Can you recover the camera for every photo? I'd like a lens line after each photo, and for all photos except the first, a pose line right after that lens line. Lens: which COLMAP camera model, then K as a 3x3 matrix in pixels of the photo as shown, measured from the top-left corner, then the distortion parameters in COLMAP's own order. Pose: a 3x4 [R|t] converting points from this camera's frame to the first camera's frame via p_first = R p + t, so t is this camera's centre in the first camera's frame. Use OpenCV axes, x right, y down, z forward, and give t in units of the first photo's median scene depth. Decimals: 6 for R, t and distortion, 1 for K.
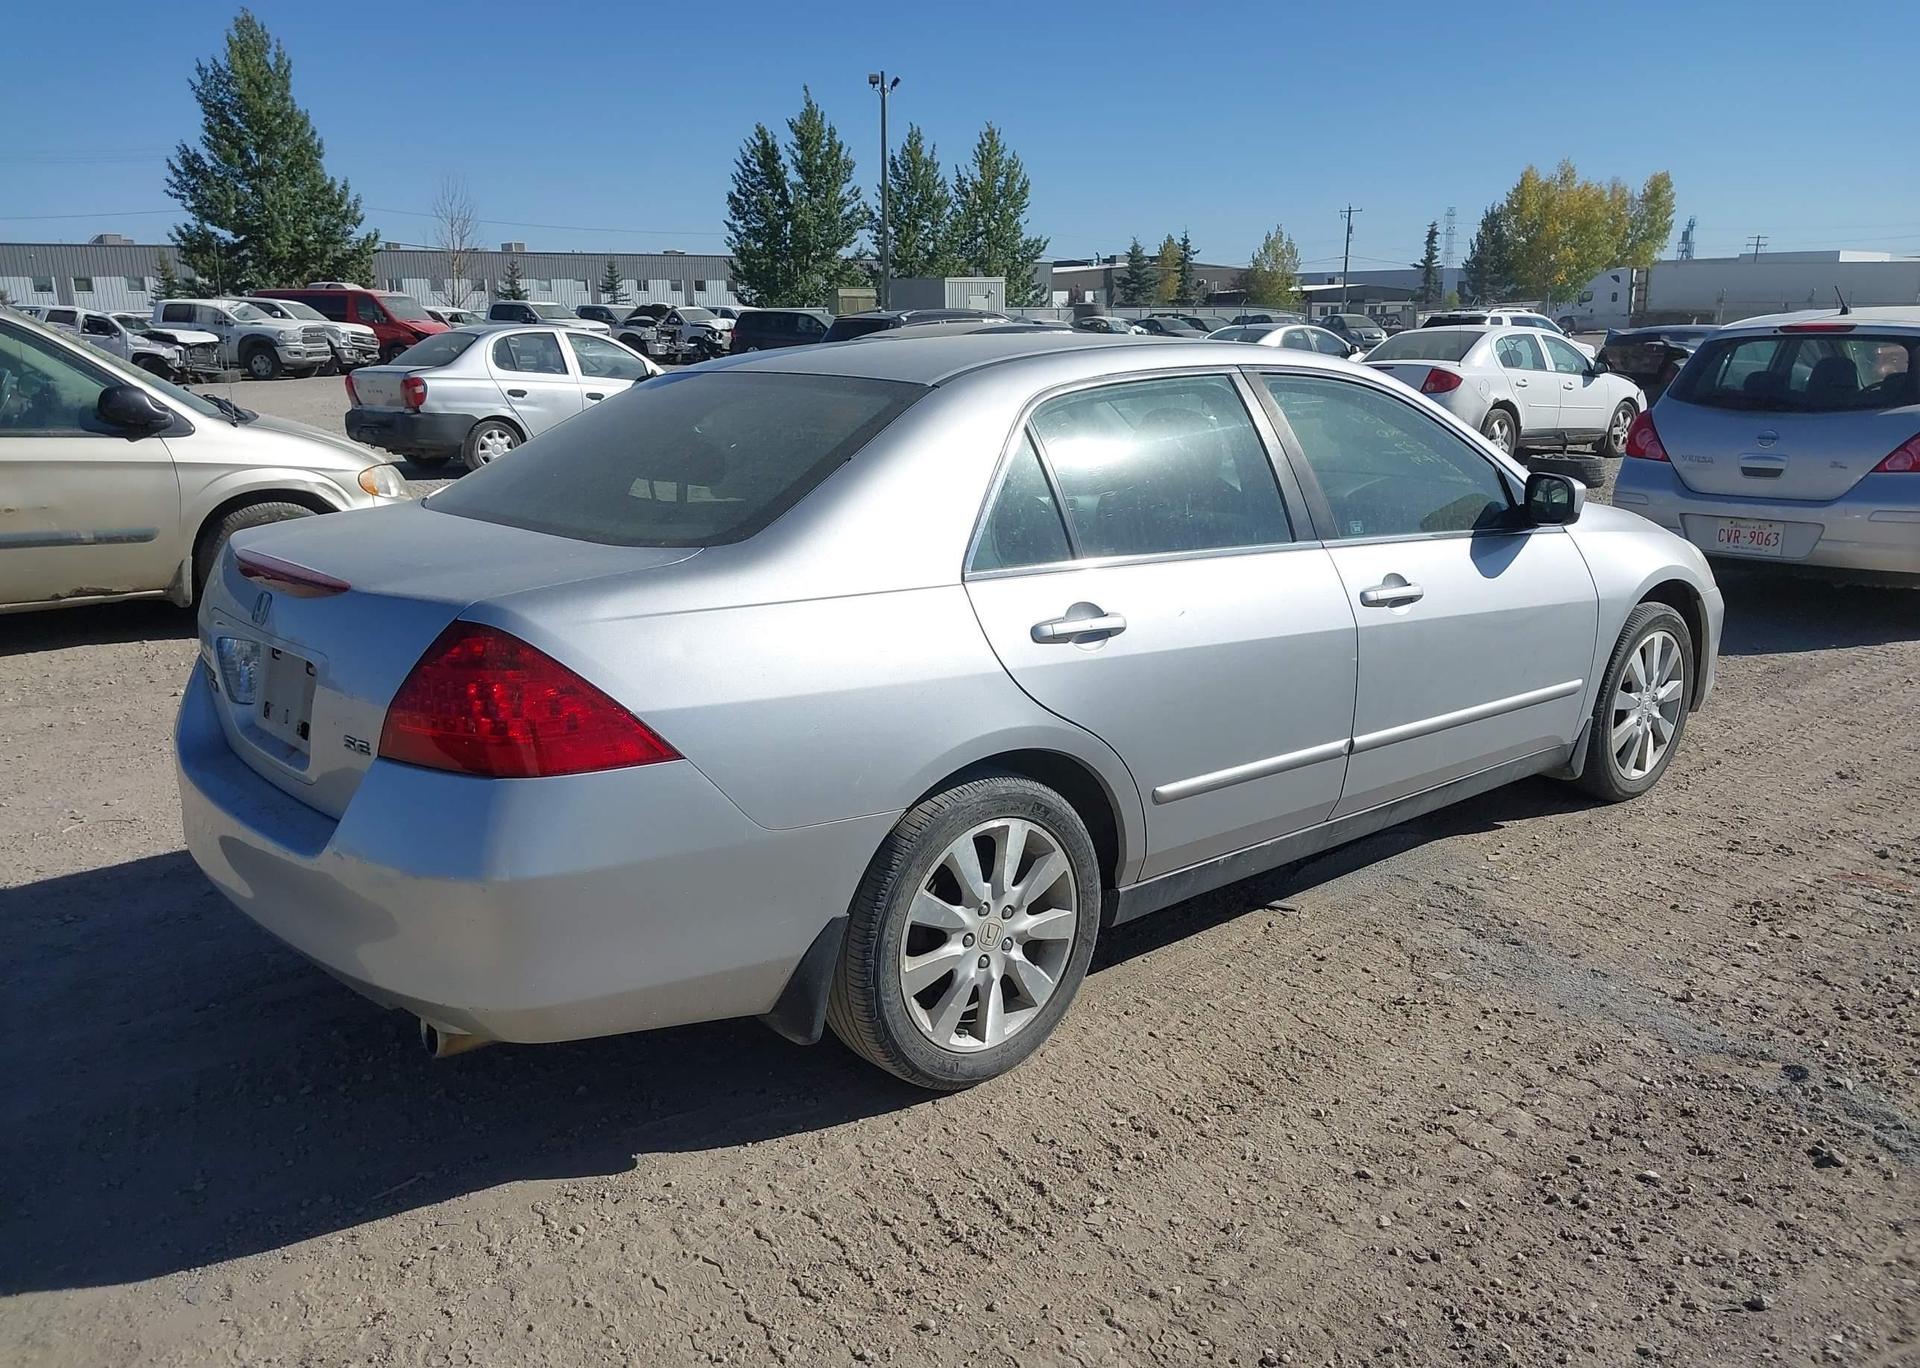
lens RADIAL K [[1519.0, 0, 981.1], [0, 1519.0, 709.3], [0, 0, 1]] dist [0.046053, -0.073342]
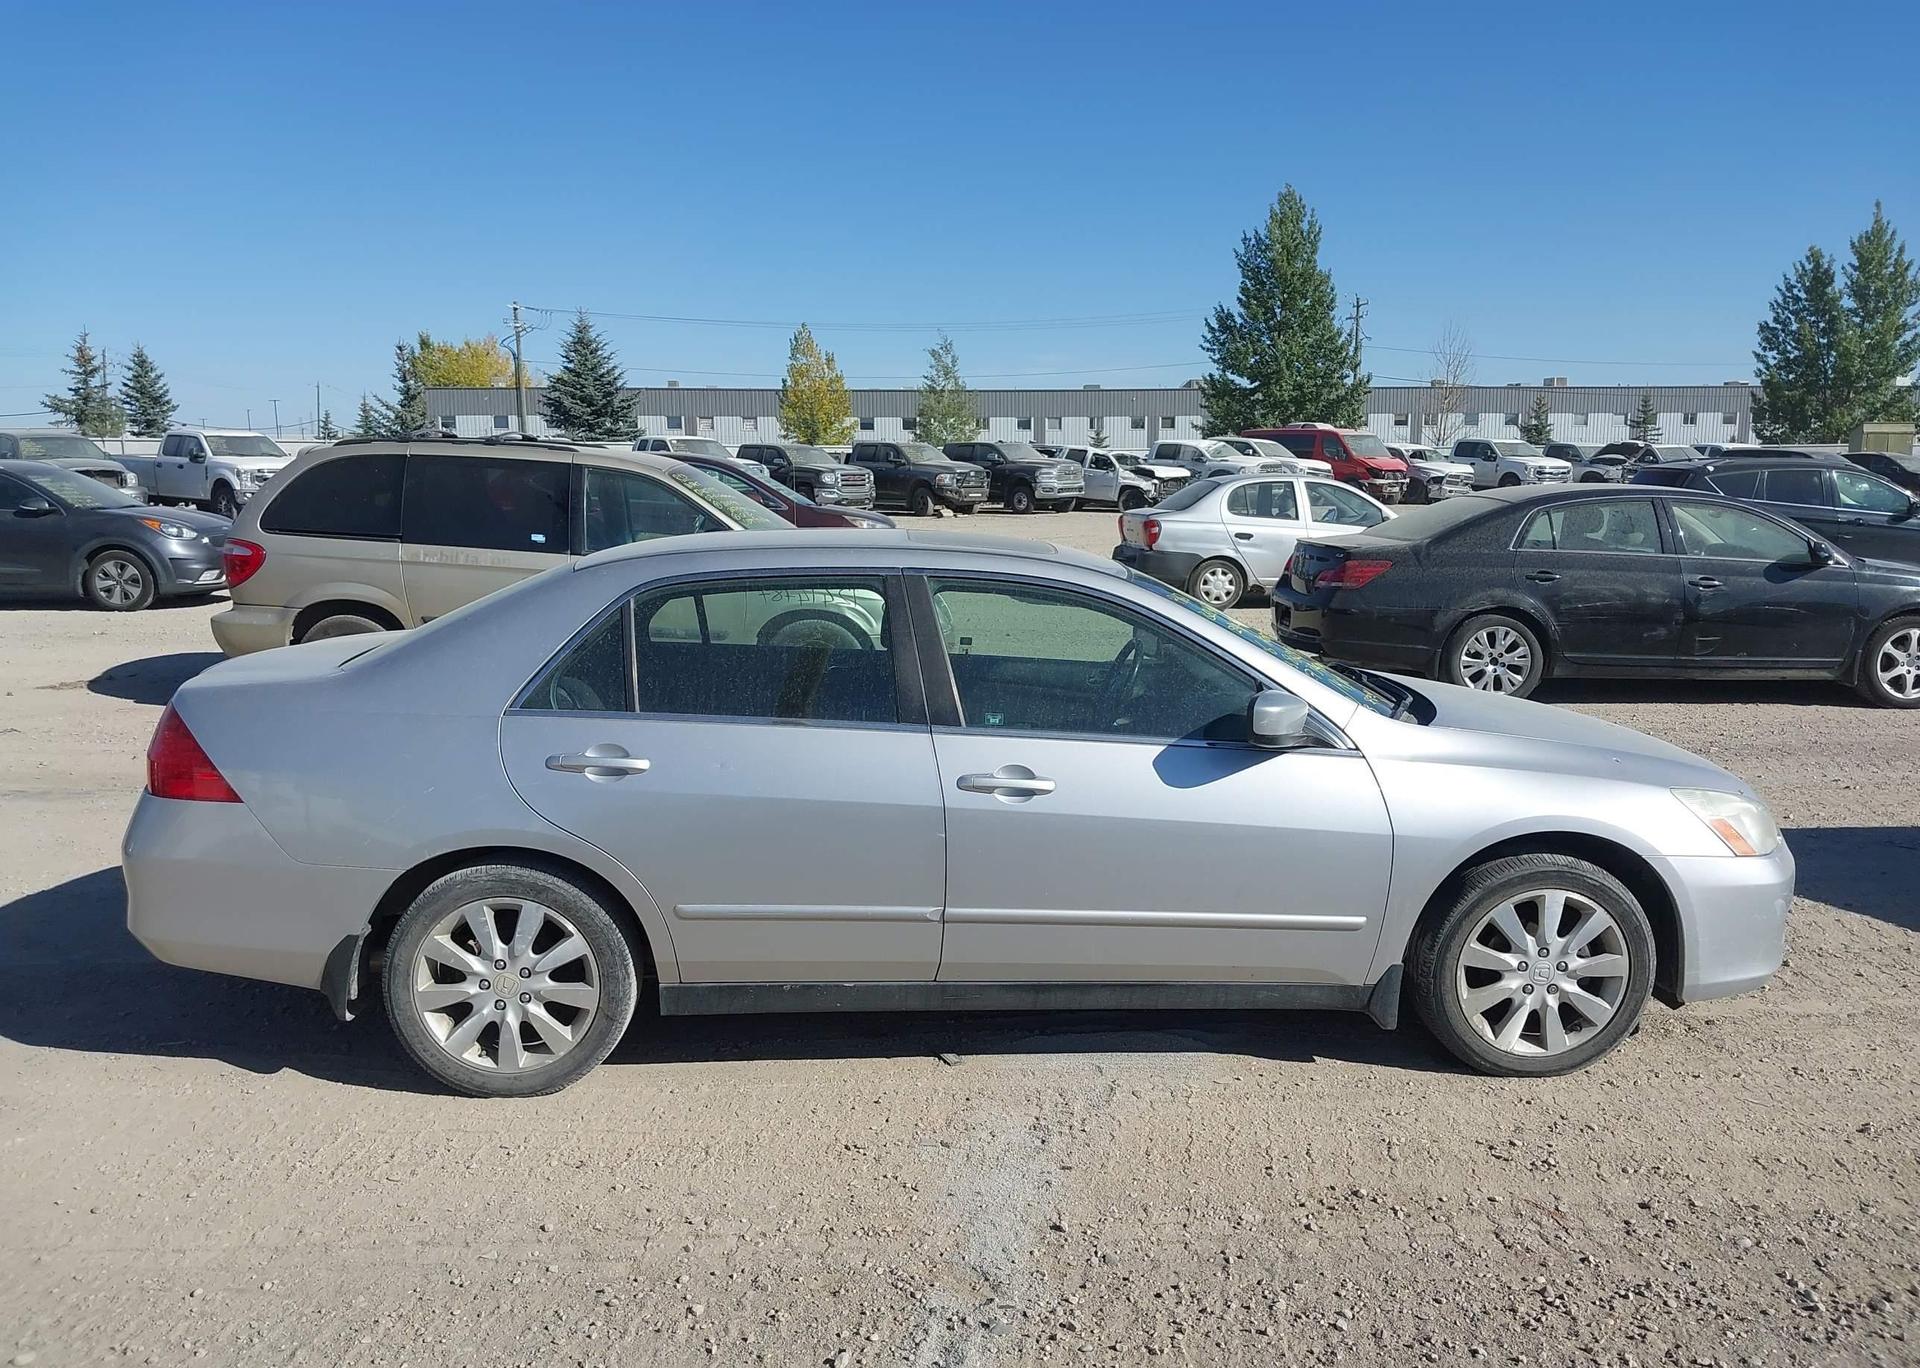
lens RADIAL K [[1519.0, 0, 976.8], [0, 1519.0, 732.1], [0, 0, 1]] dist [0.046053, -0.073342]
pose [[0.782500, 0.121279, -0.610725, 0.224377], [-0.162063, 0.986711, -0.011704, -0.023968], [0.601189, 0.108134, 0.791756, 0.035954]]
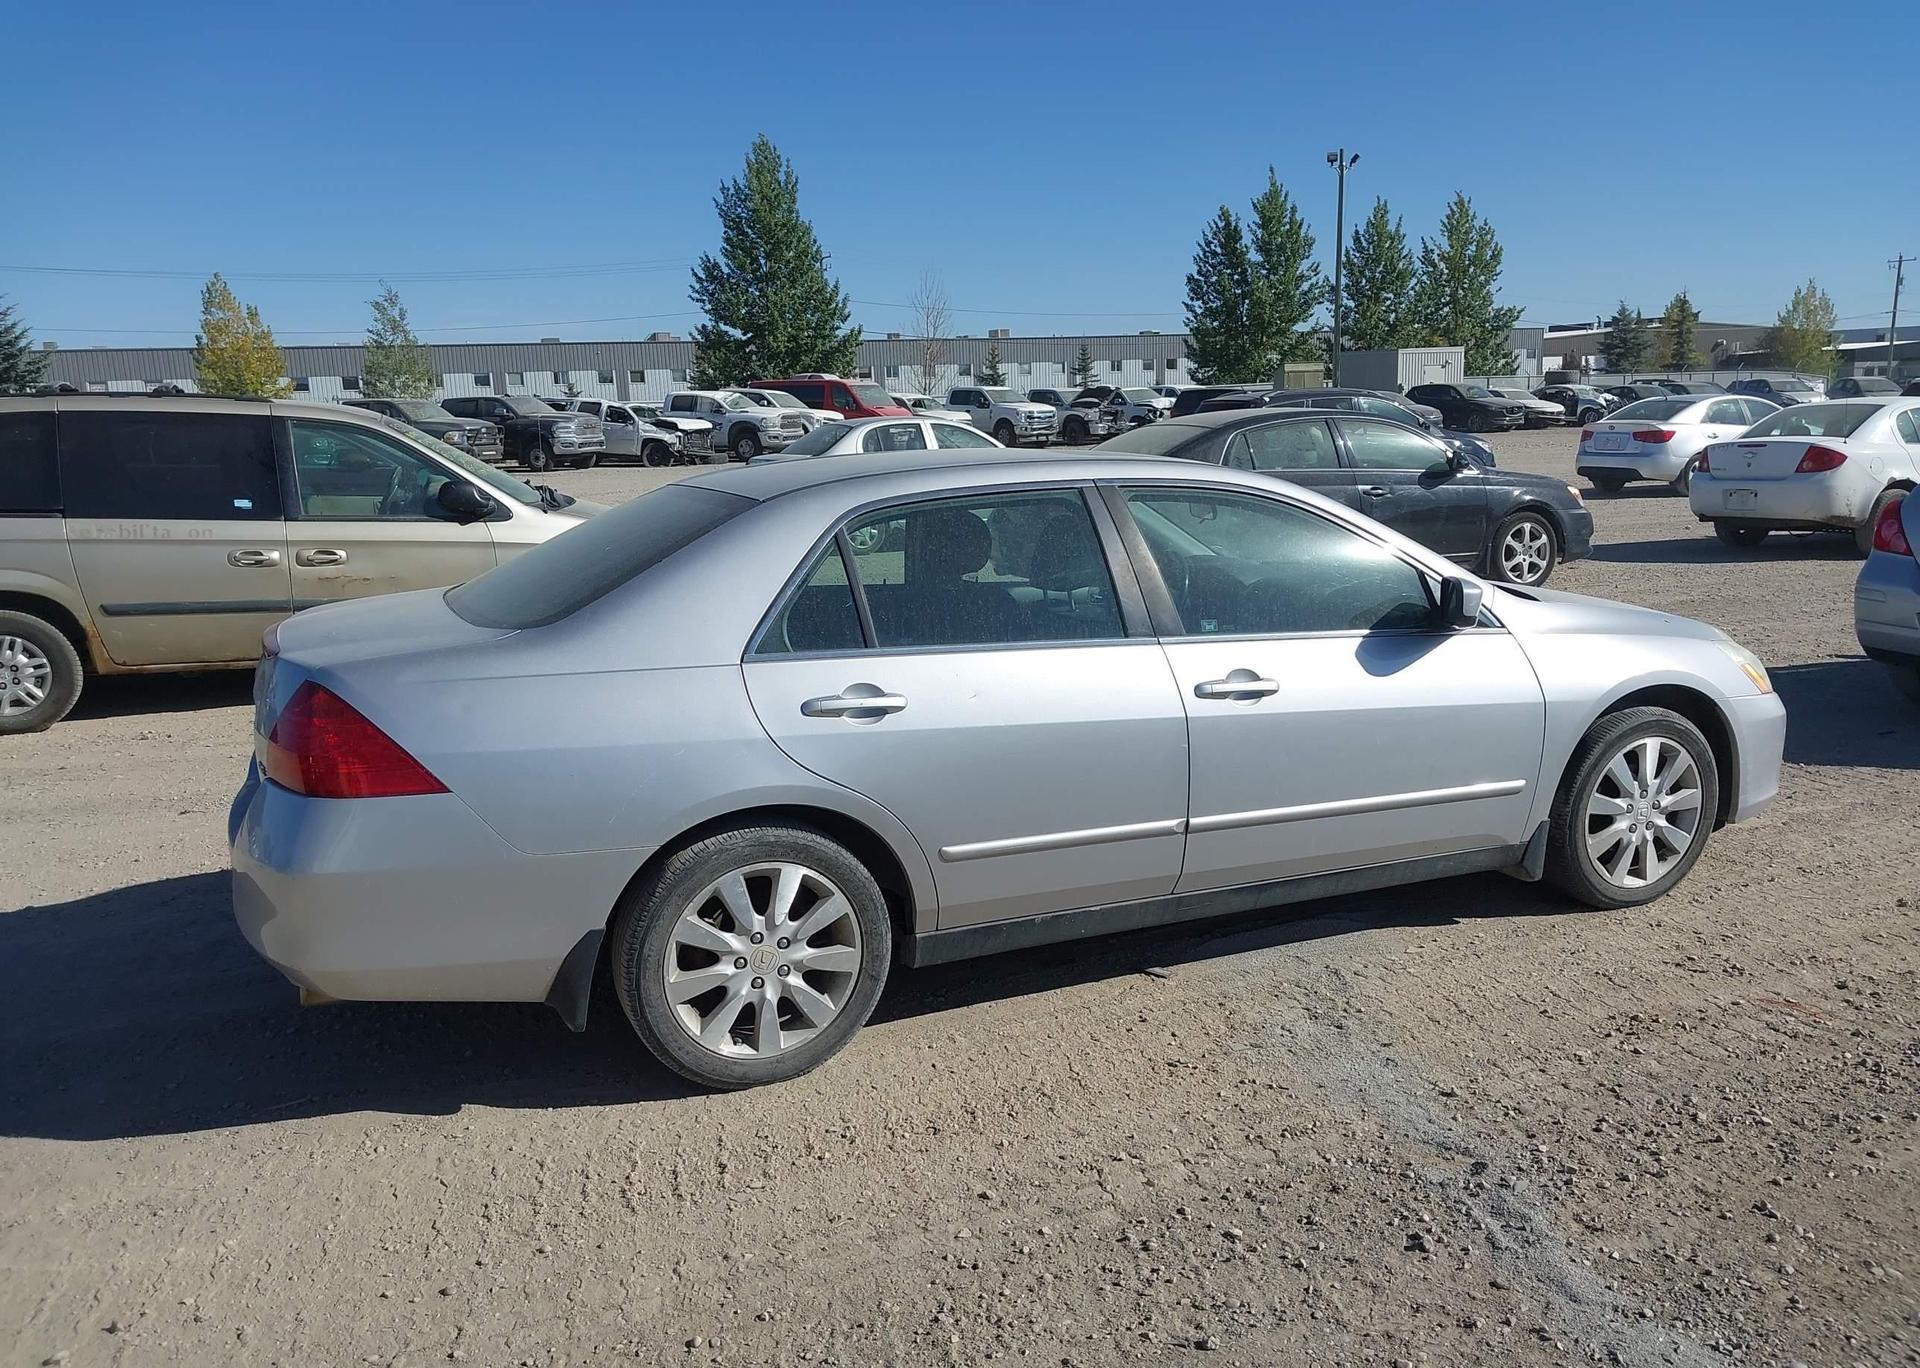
lens RADIAL K [[1519.0, 0, 985.7], [0, 1519.0, 709.5], [0, 0, 1]] dist [0.046053, -0.073342]
pose [[0.952359, 0.043004, -0.301931, 0.106047], [-0.056646, 0.997724, -0.036568, -0.002723], [0.299671, 0.051929, 0.952628, -0.018488]]
